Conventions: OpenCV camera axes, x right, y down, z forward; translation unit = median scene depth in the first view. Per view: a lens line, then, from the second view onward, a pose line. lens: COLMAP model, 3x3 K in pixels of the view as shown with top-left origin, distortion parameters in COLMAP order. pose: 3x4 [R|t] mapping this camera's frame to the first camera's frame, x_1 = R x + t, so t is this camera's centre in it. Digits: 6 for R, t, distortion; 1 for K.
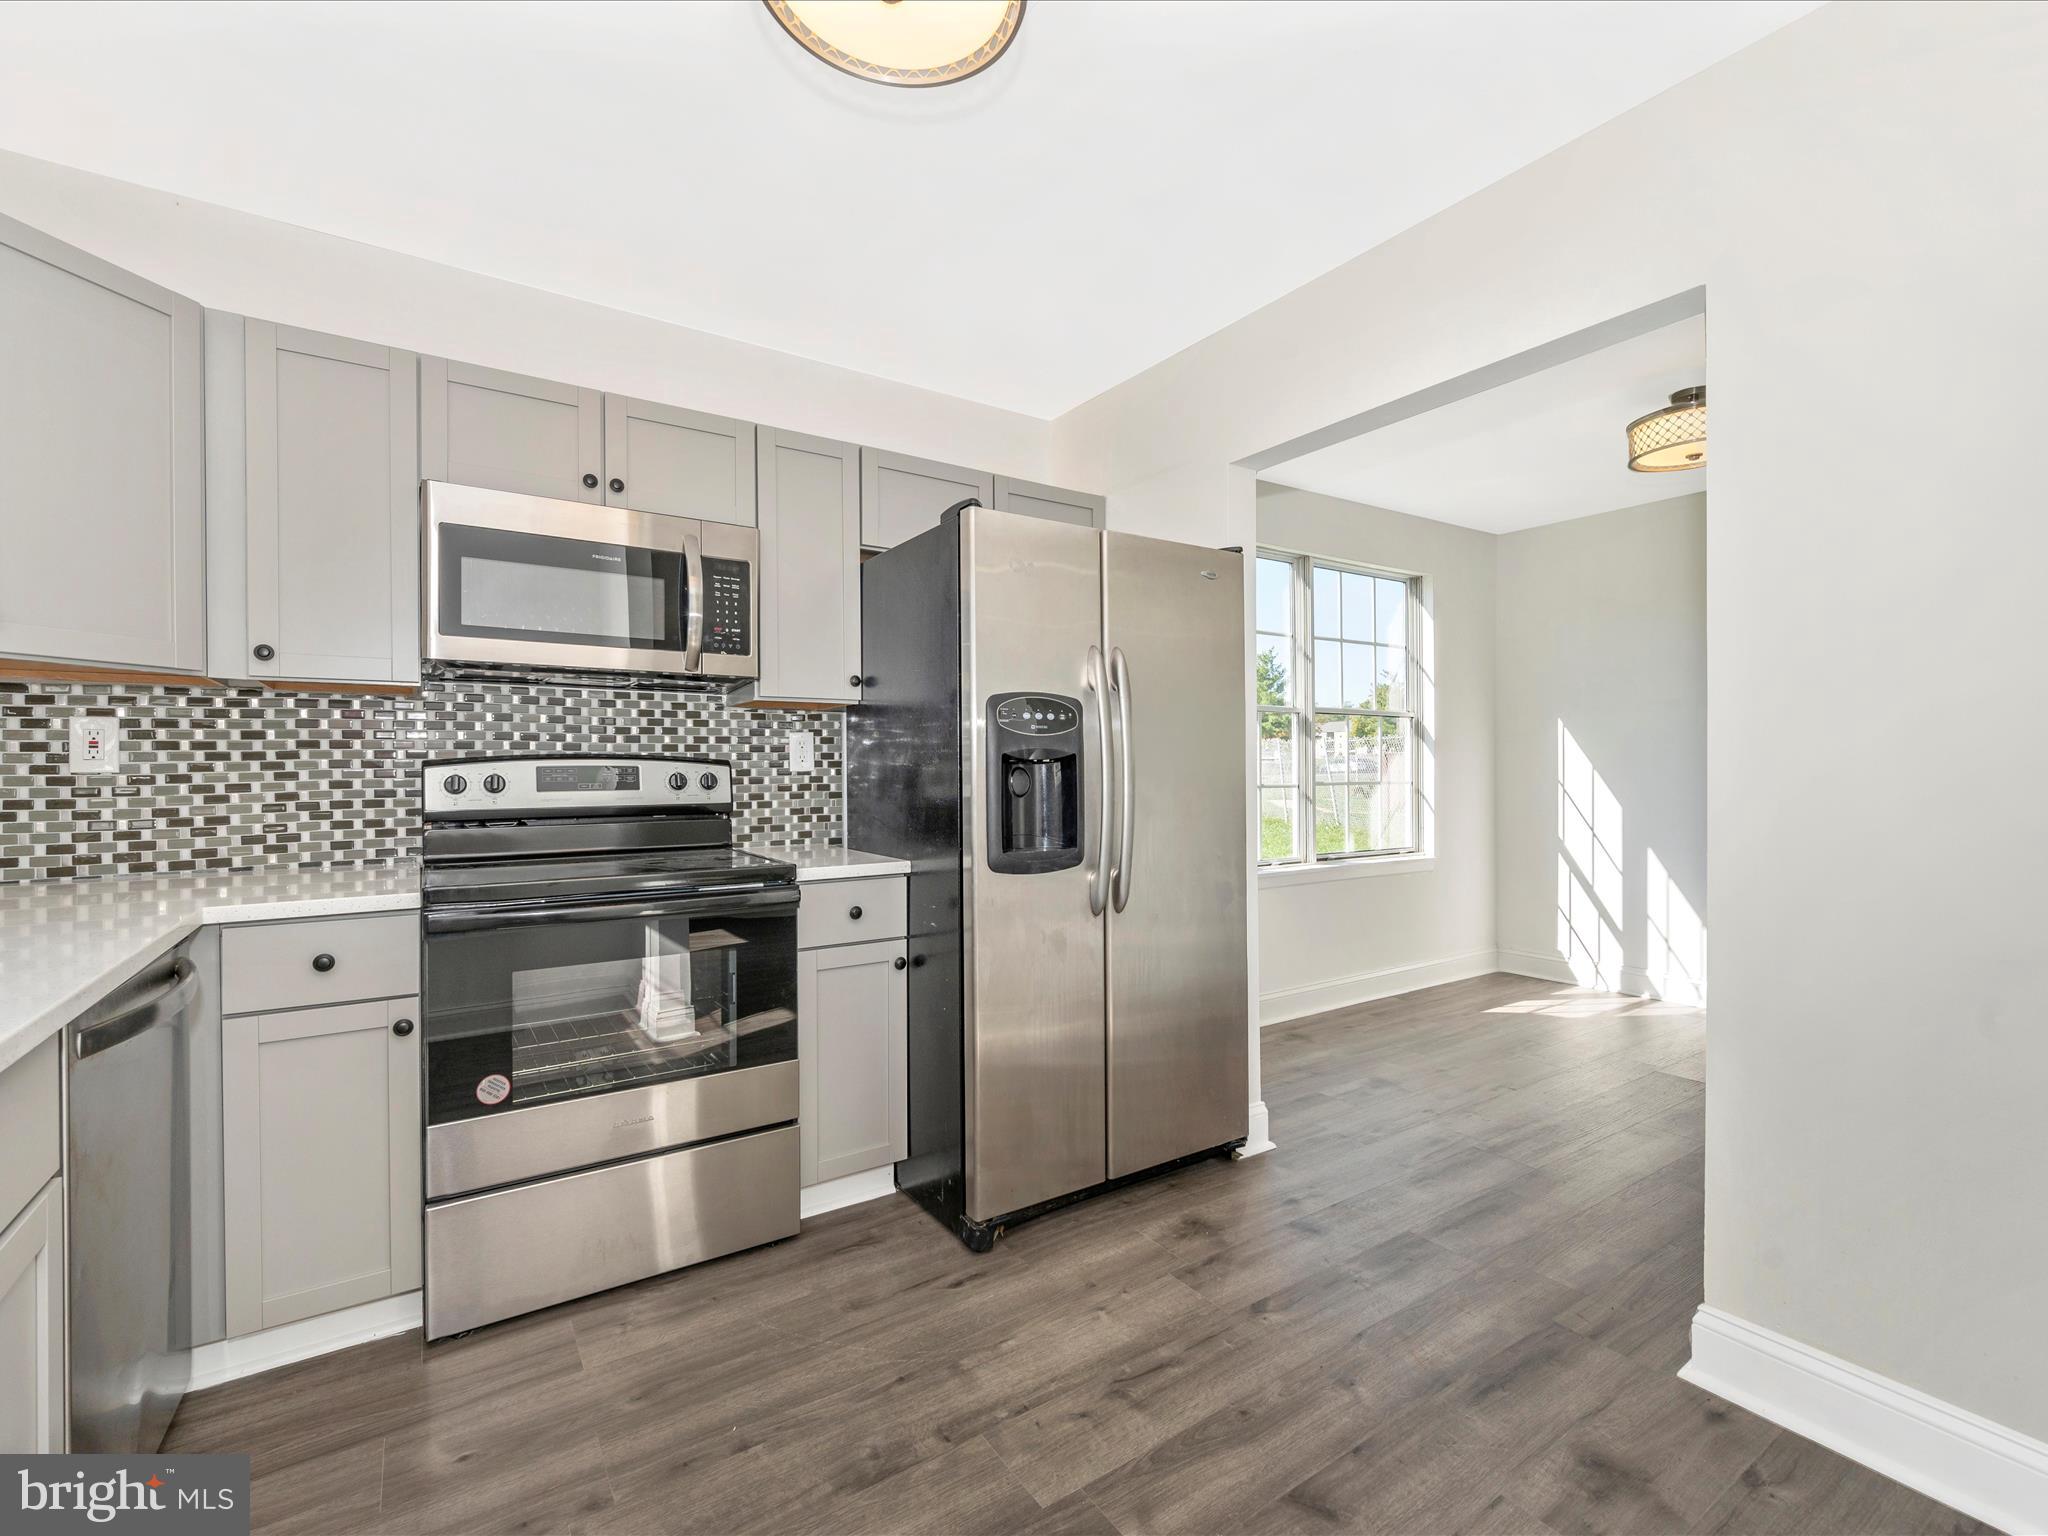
lens RADIAL K [[927.0, 0, 1024.3], [0, 927.0, 767.6], [0, 0, 1]] dist [0.003381, -0.000839]
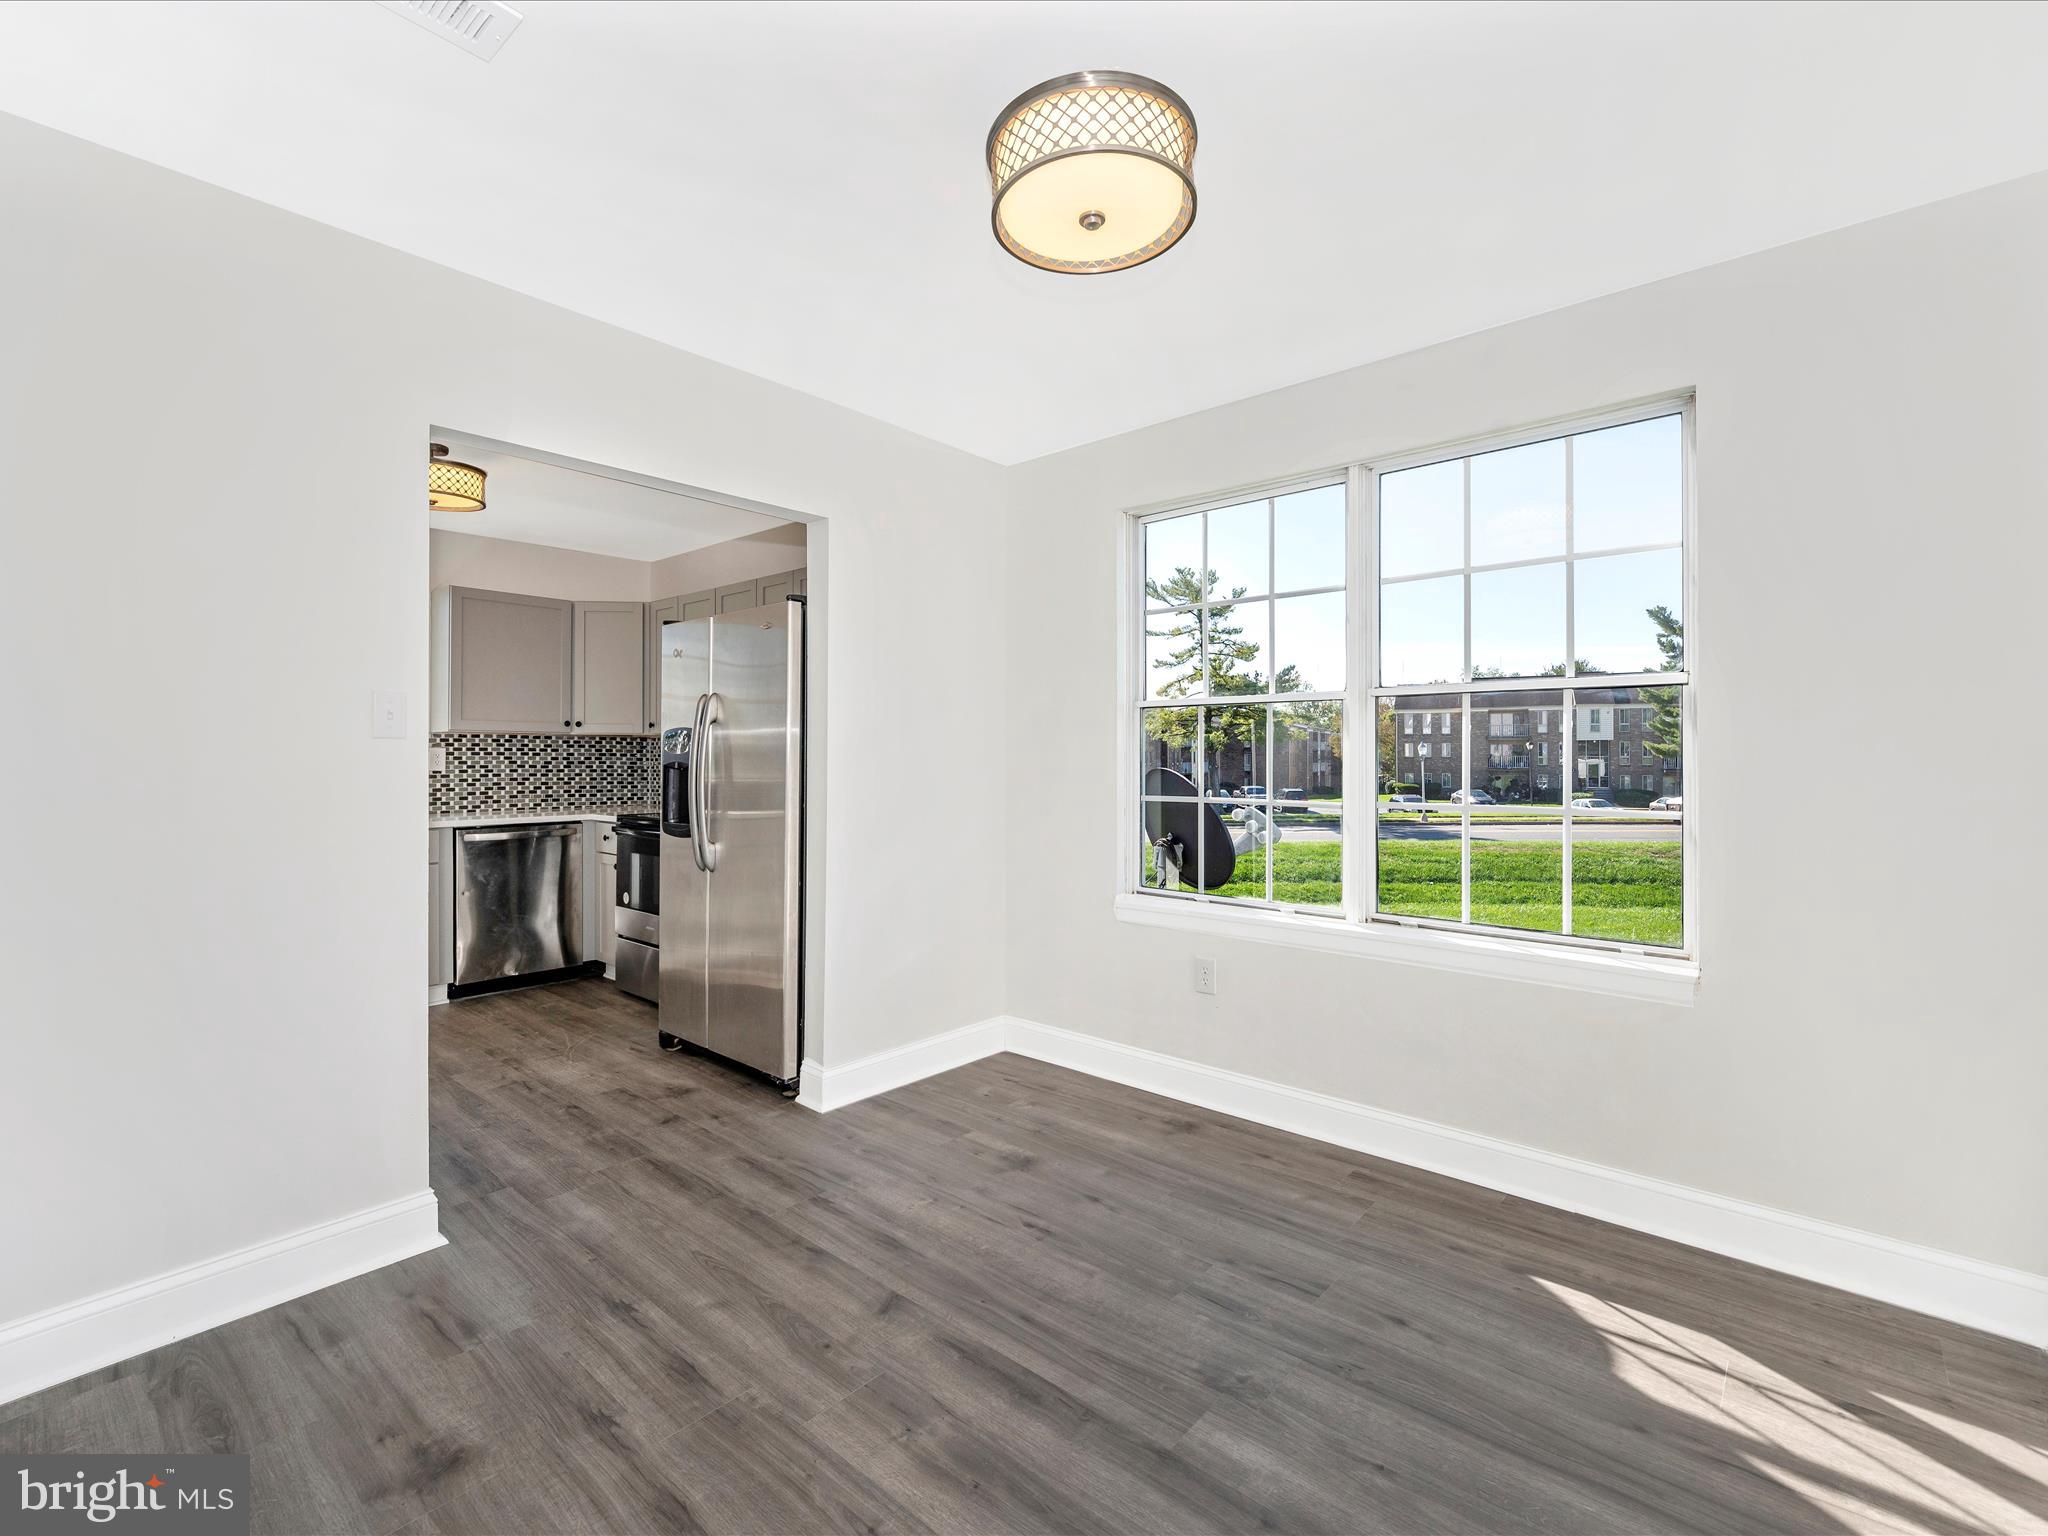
lens RADIAL K [[927.0, 0, 1017.6], [0, 927.0, 745.5], [0, 0, 1]] dist [0.003381, -0.000839]
pose [[0.242716, -0.013301, -0.970006, 0.968356], [-0.002288, 0.999895, -0.014283, -0.014131], [0.970095, 0.005686, 0.242660, 0.648966]]
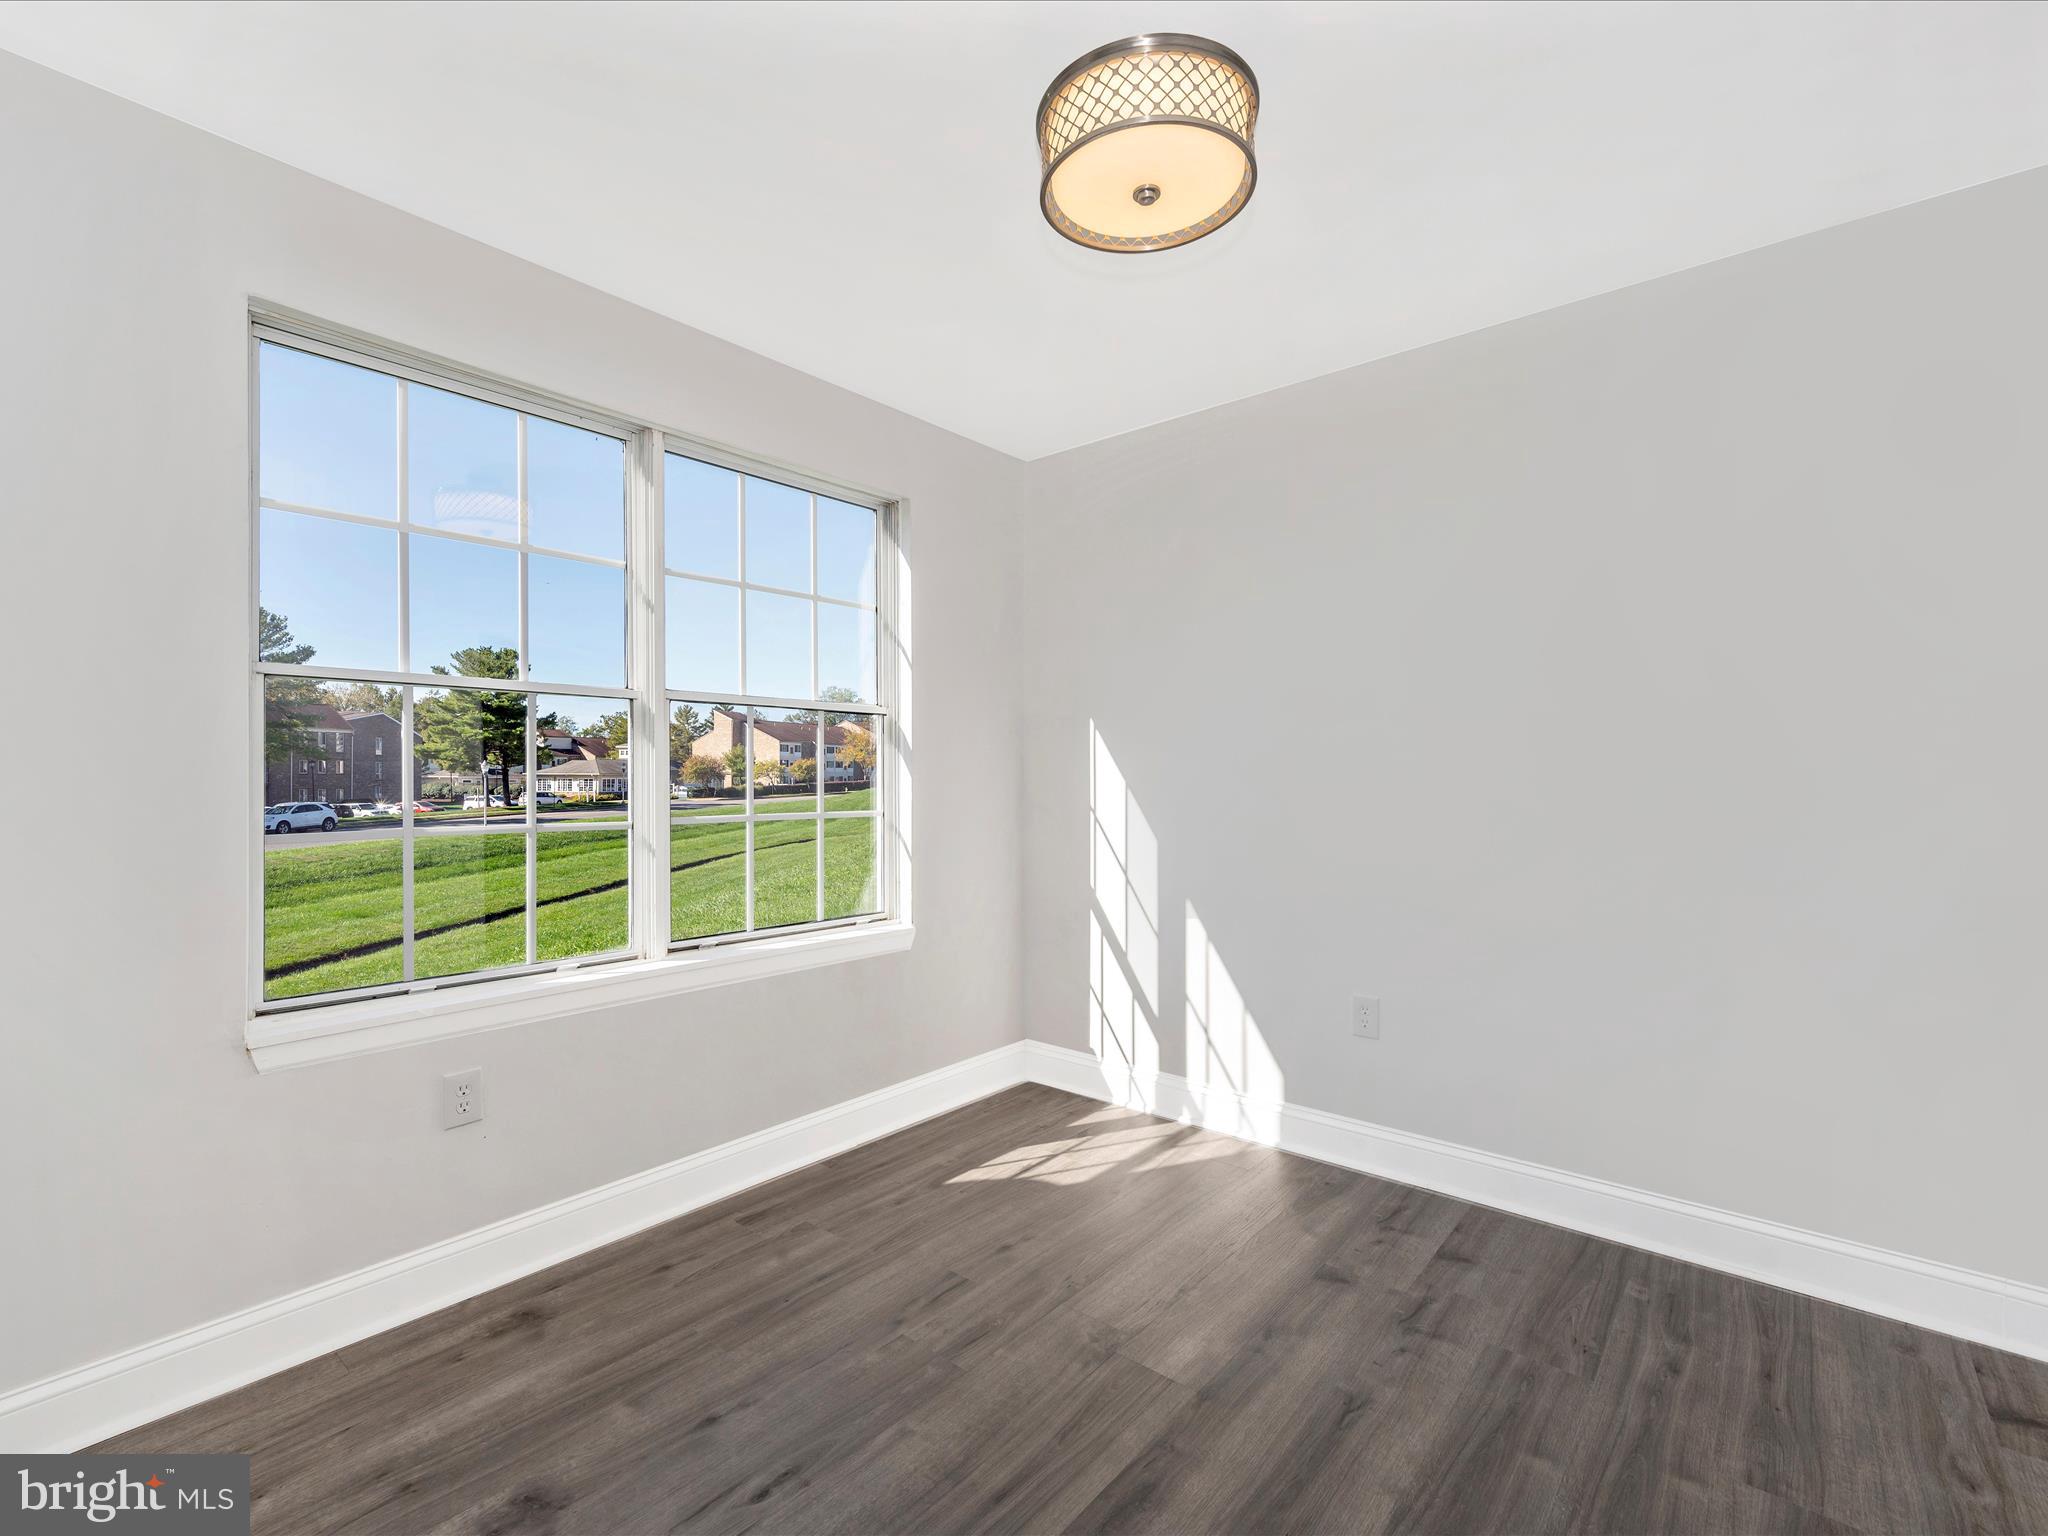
lens RADIAL K [[927.0, 0, 1017.1], [0, 927.0, 758.4], [0, 0, 1]] dist [0.003381, -0.000839]
pose [[0.964595, 0.000532, 0.263736, 0.404031], [0.005211, 0.999764, -0.021073, -0.009519], [-0.263685, 0.021702, 0.964365, 0.406003]]
